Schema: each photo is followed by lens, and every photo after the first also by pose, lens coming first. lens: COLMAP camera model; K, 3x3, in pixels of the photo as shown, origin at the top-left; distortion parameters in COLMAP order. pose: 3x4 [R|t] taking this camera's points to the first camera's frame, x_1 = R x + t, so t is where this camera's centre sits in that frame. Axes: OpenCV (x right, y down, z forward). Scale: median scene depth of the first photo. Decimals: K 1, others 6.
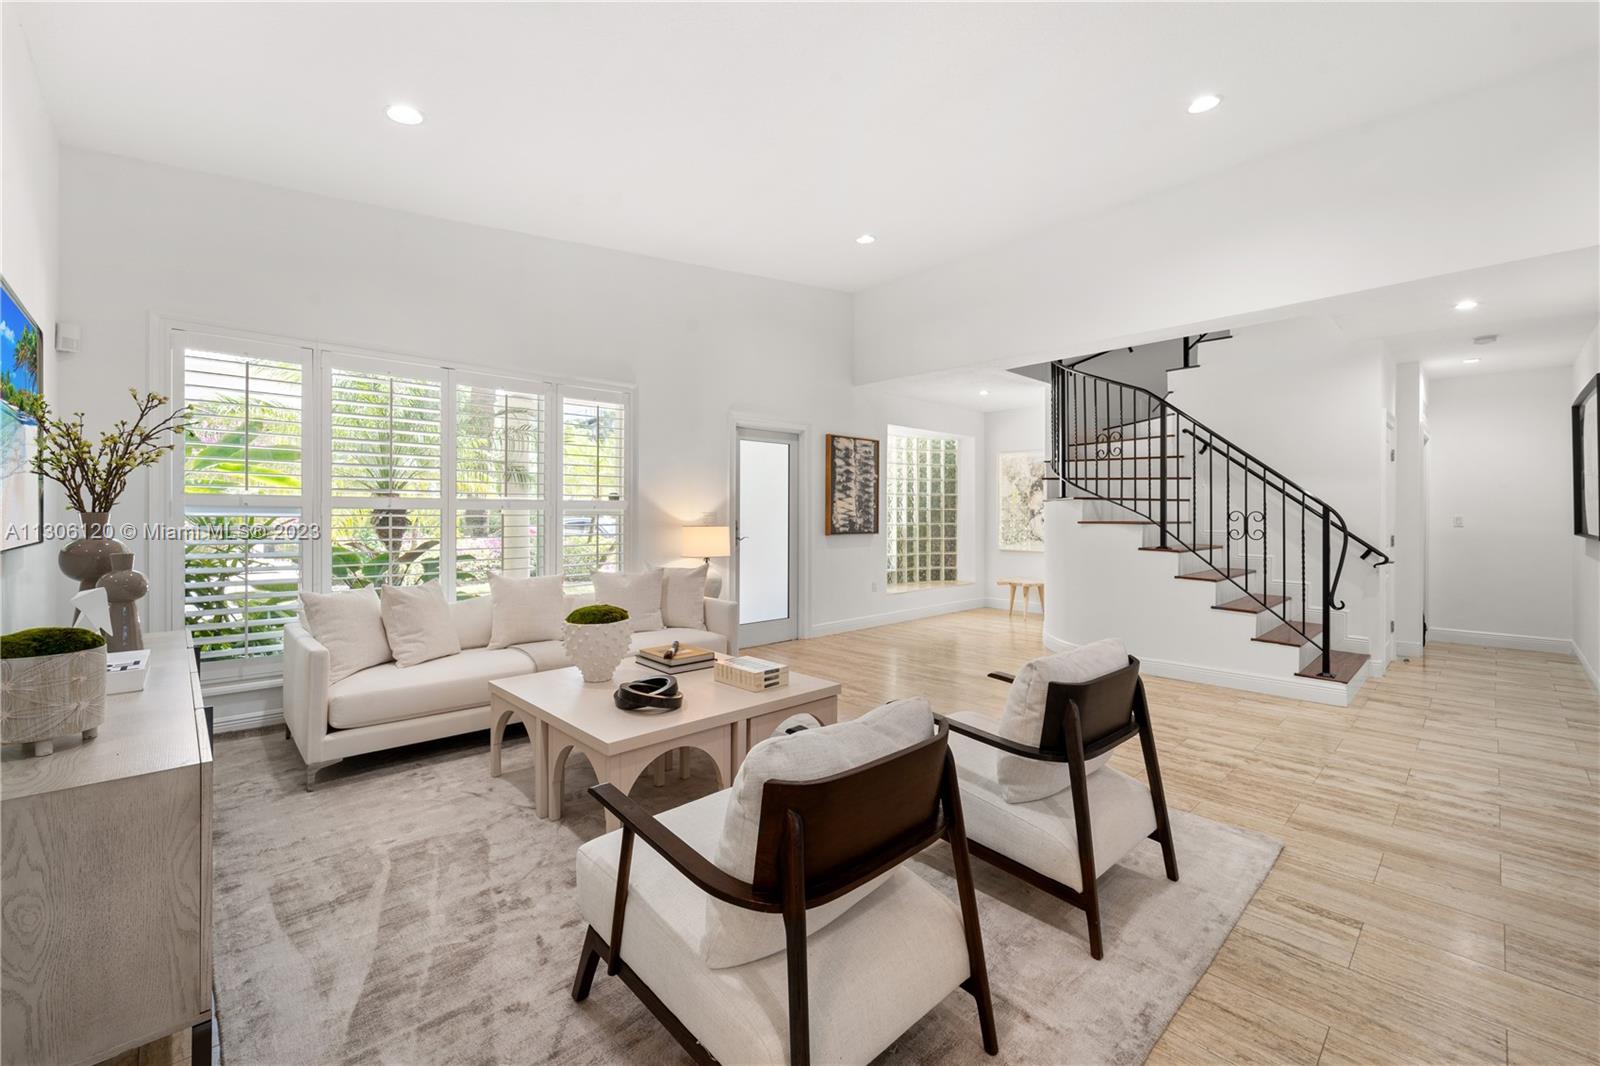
lens RADIAL K [[659.6, 0, 808.3], [0, 659.6, 514.1], [0, 0, 1]] dist [-0.000286, -0.000307]
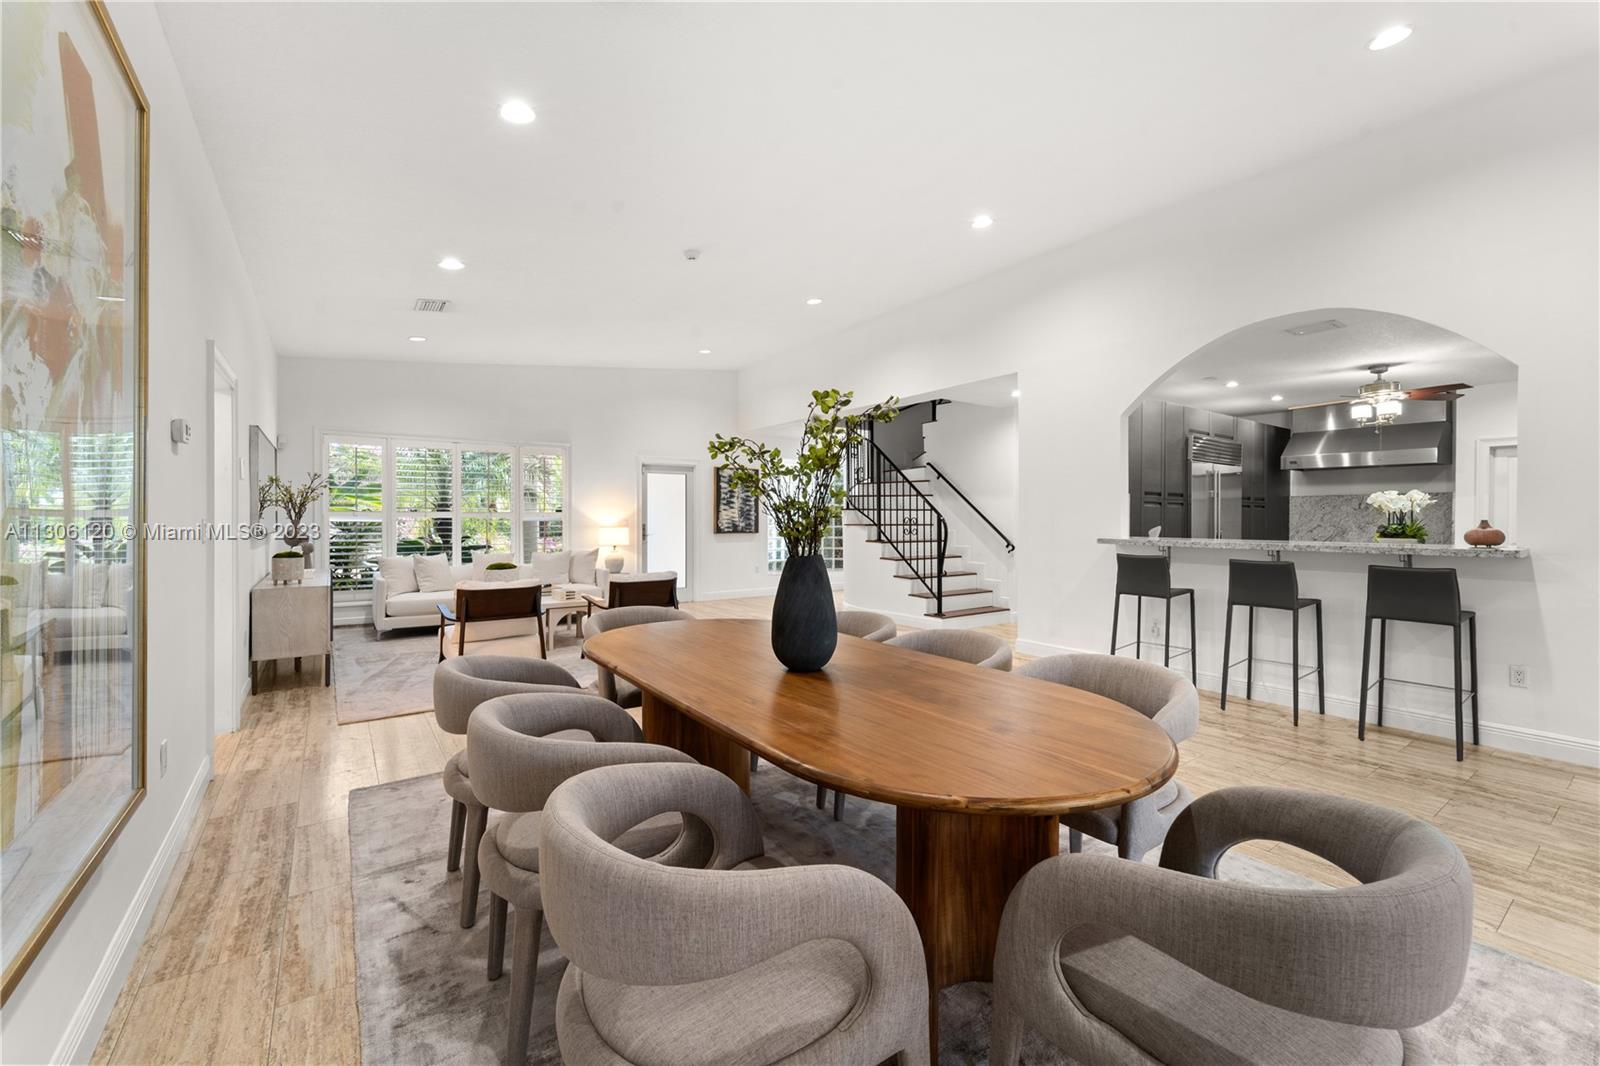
lens RADIAL K [[652.4, 0, 800.2], [0, 652.4, 523.8], [0, 0, 1]] dist [0.018249, -0.000031]
pose [[0.989020, -0.001079, -0.147781, 0.495810], [0.002024, 0.999978, 0.006245, 0.000508], [0.147771, -0.006476, 0.989000, -0.499361]]
